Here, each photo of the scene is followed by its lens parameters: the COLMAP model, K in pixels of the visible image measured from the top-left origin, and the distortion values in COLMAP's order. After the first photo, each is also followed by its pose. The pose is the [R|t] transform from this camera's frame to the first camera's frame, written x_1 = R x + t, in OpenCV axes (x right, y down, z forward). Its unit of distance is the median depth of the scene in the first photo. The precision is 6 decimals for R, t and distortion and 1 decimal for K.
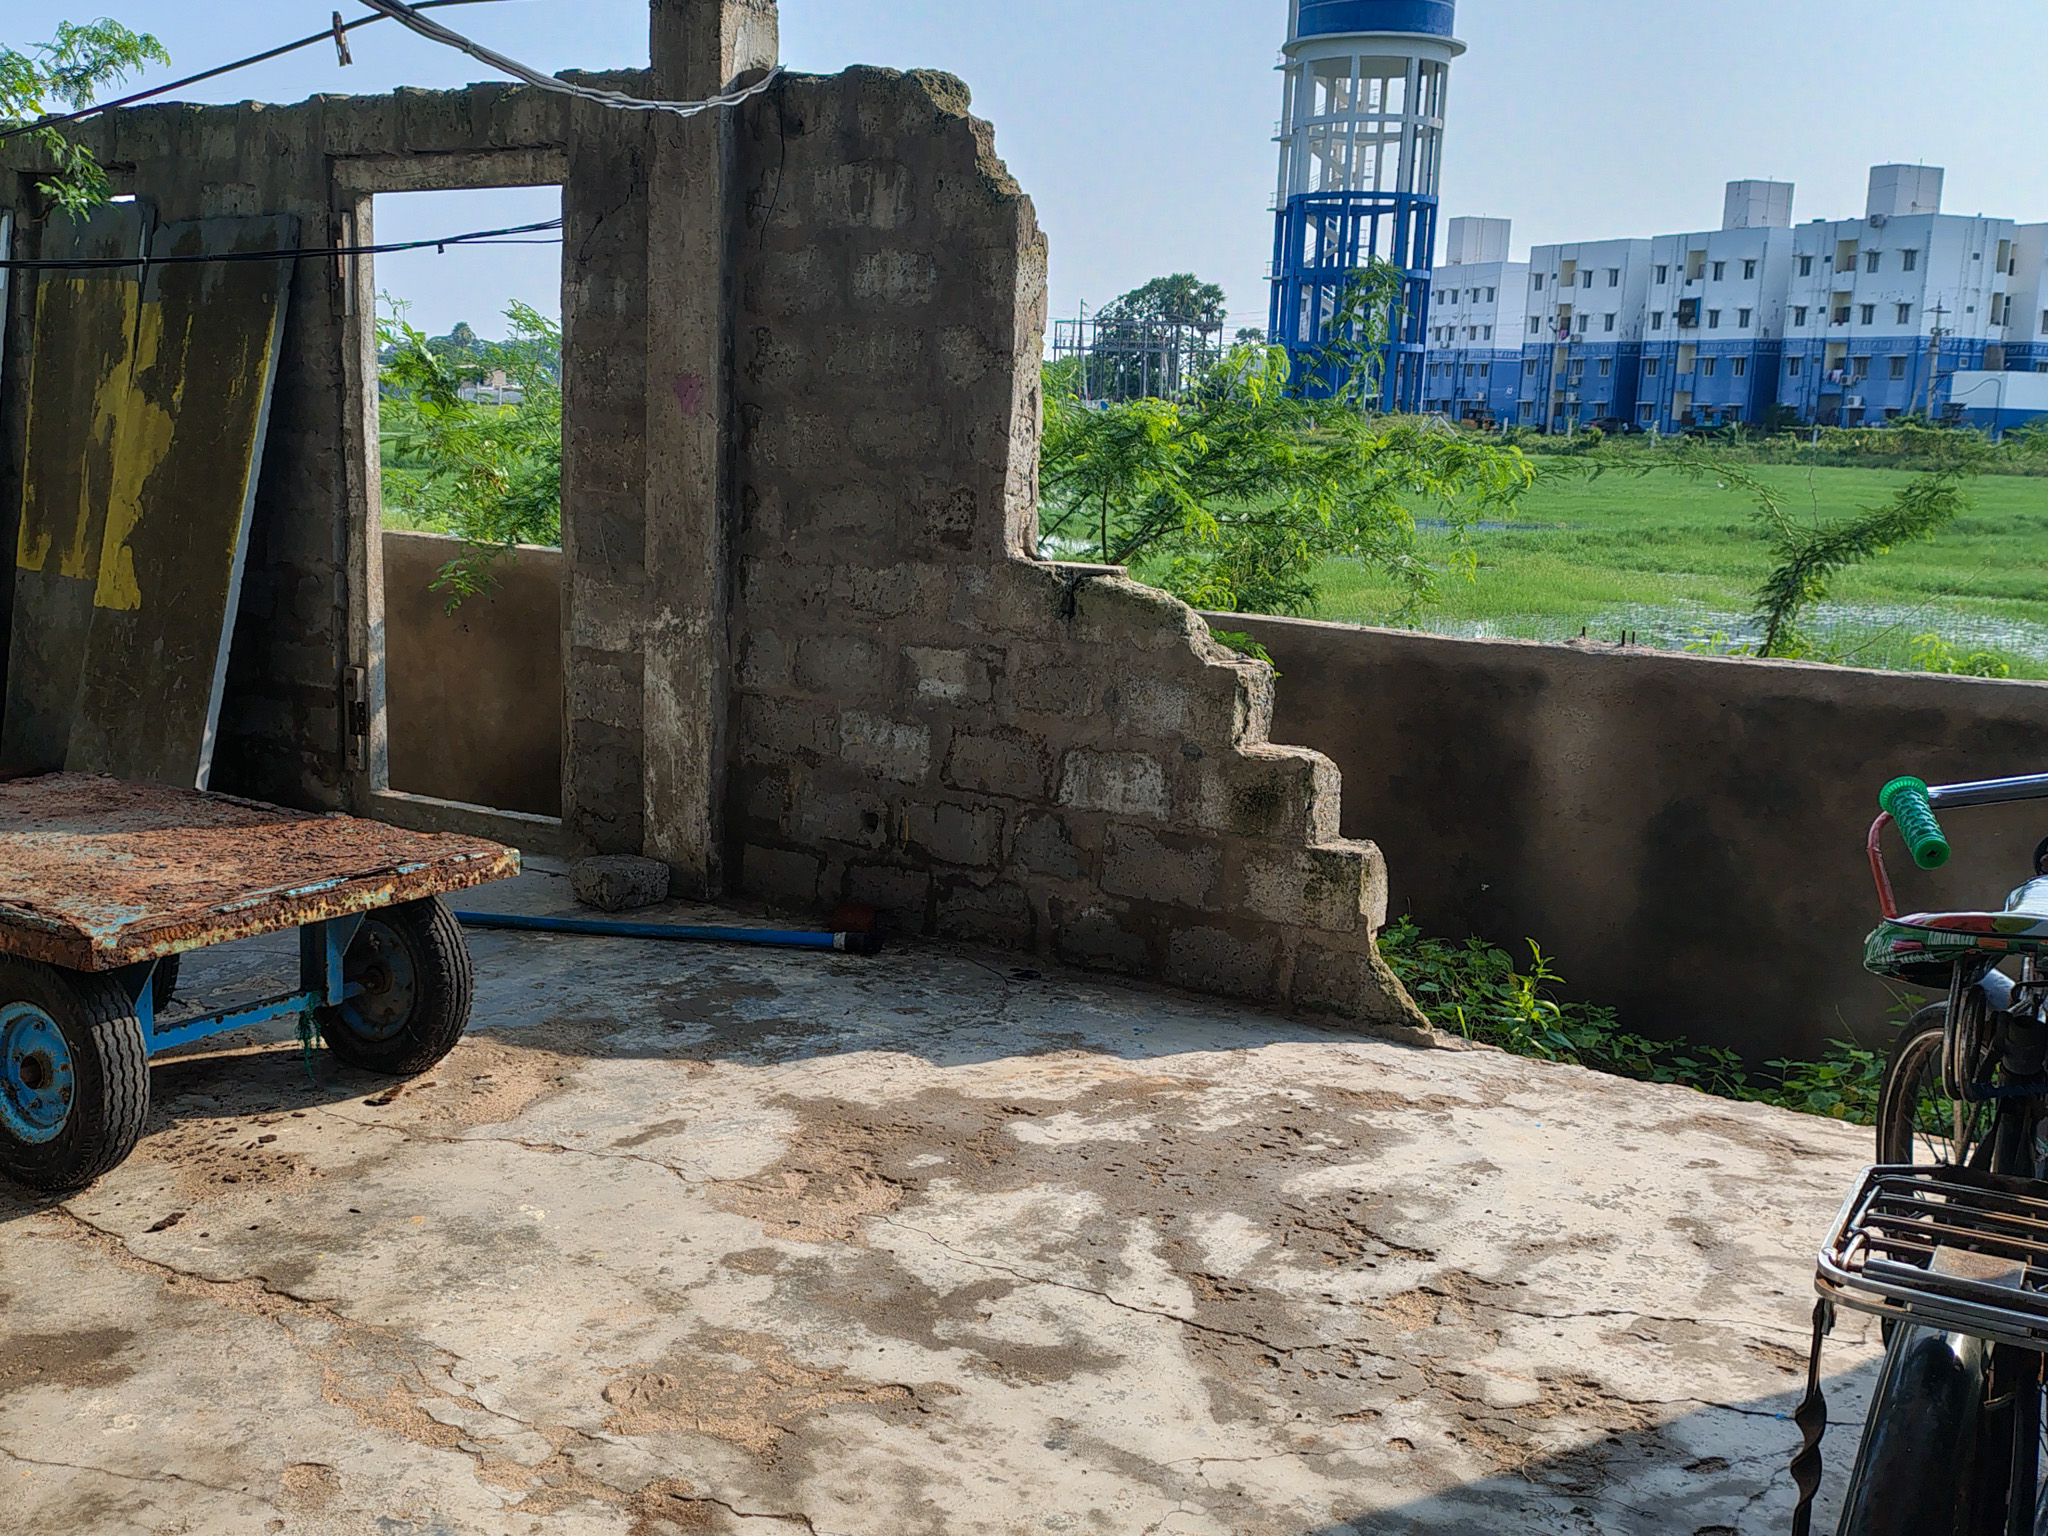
lens RADIAL K [[2097.3, 0, 938.4], [0, 2097.3, 772.0], [0, 0, 1]] dist [0.149052, -0.282565]
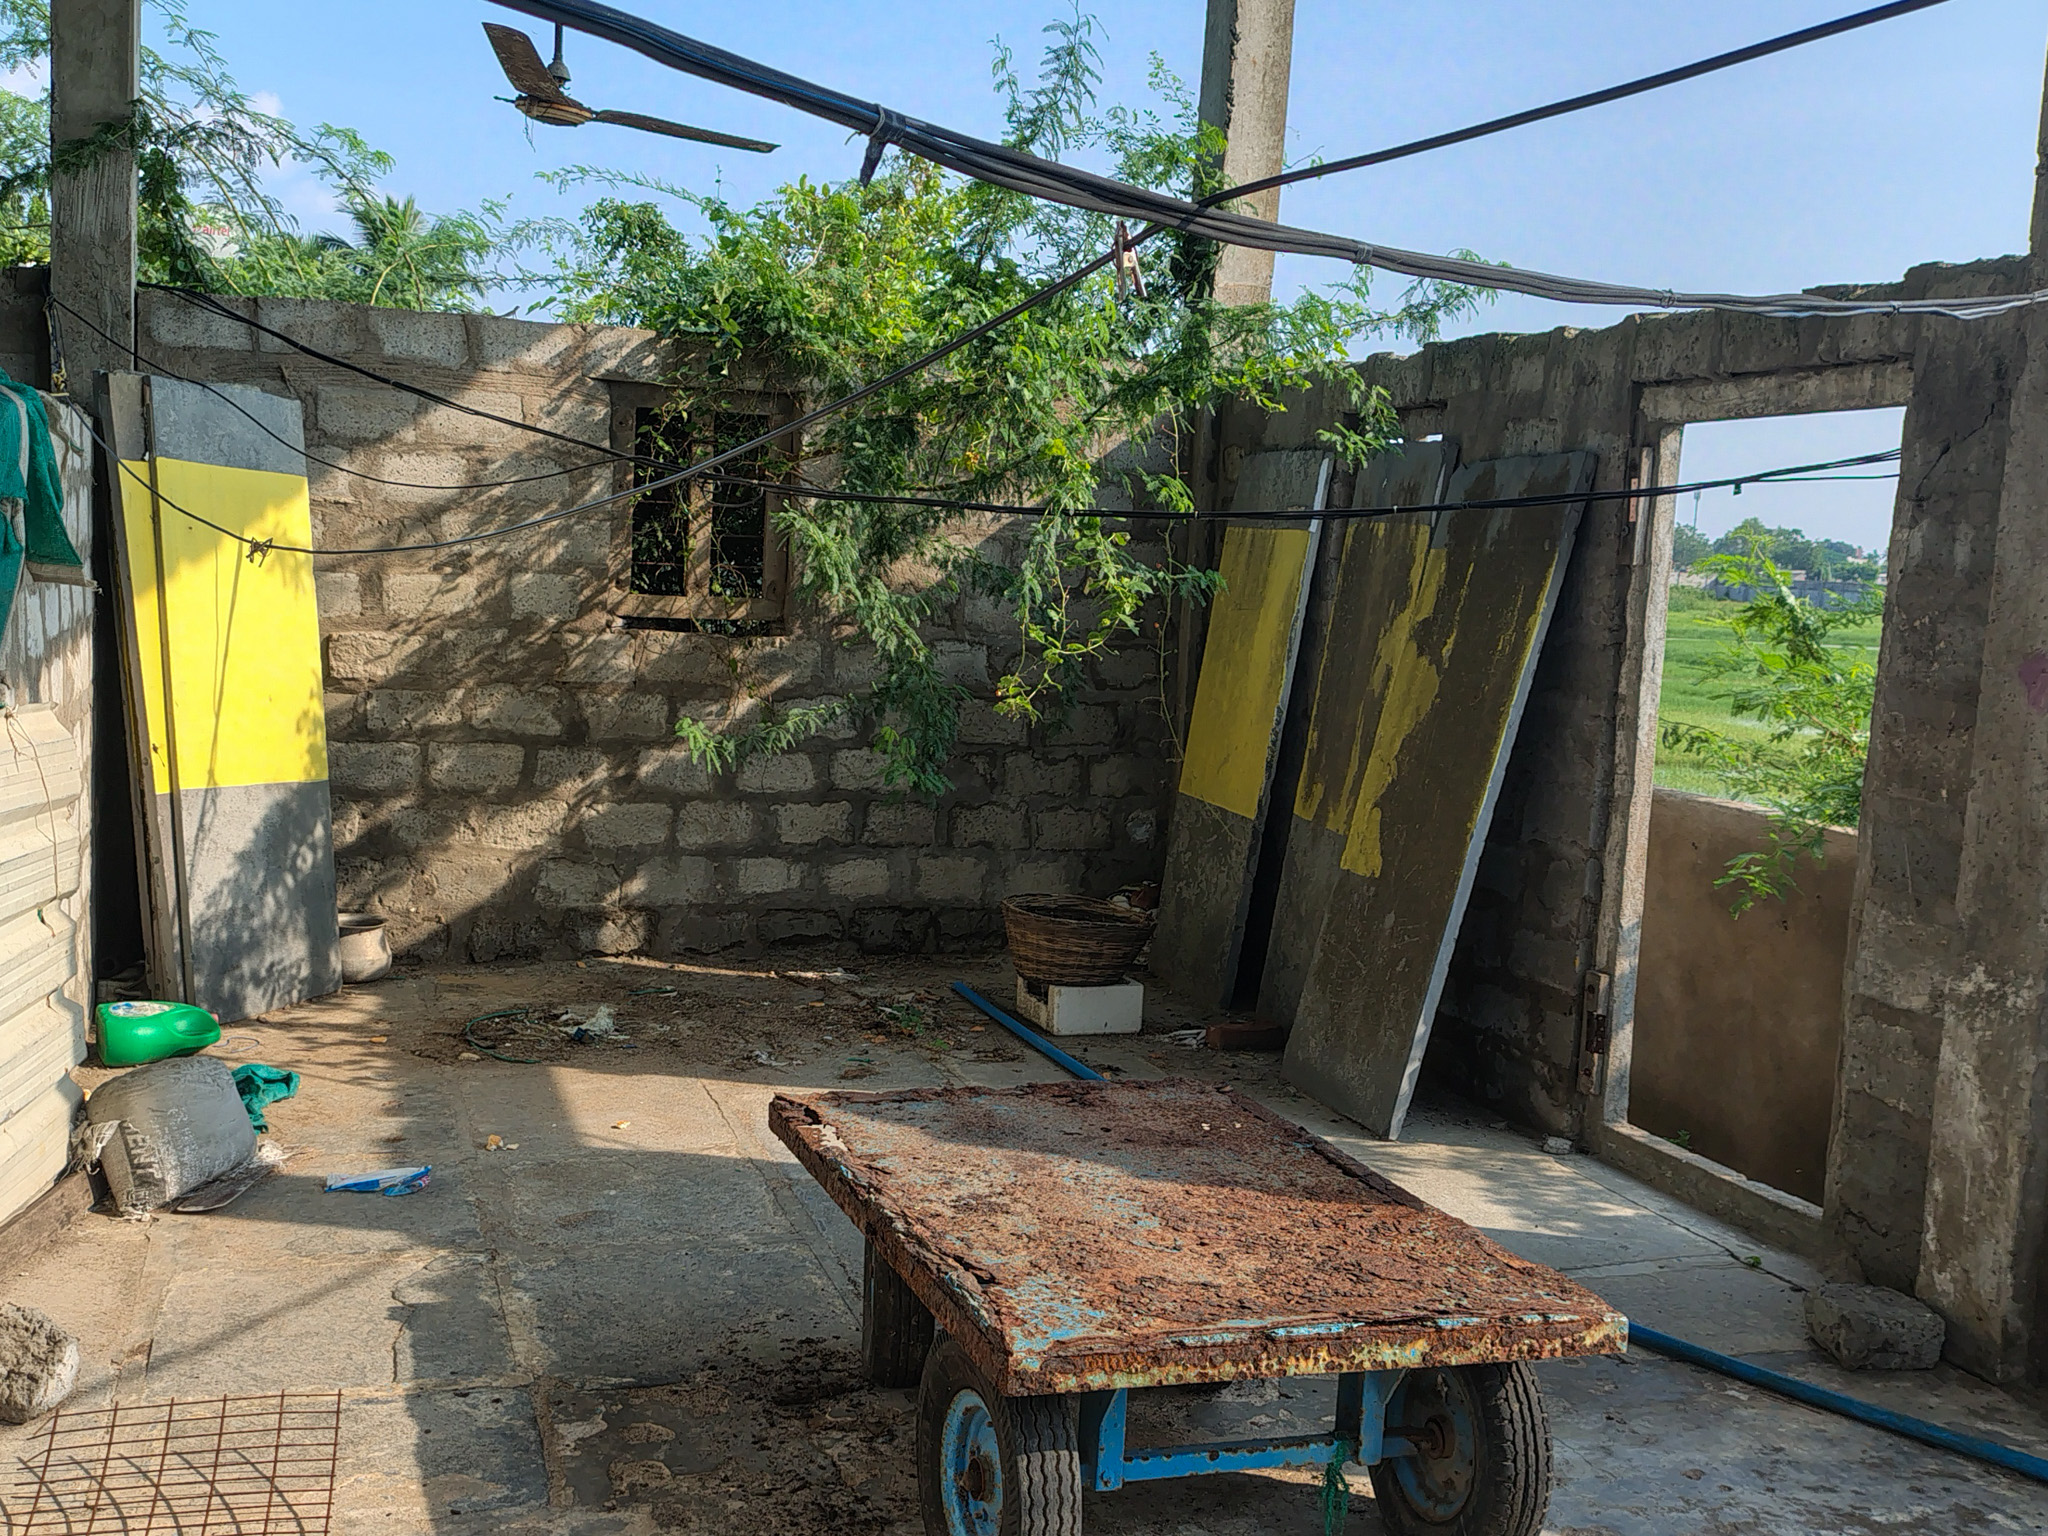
lens RADIAL K [[2097.3, 0, 938.4], [0, 2097.3, 772.0], [0, 0, 1]] dist [0.149052, -0.282565]
pose [[0.783772, 0.074500, -0.616564, 0.036254], [-0.132995, 0.989882, -0.049454, -0.055239], [0.606641, 0.120761, 0.785750, 0.177443]]
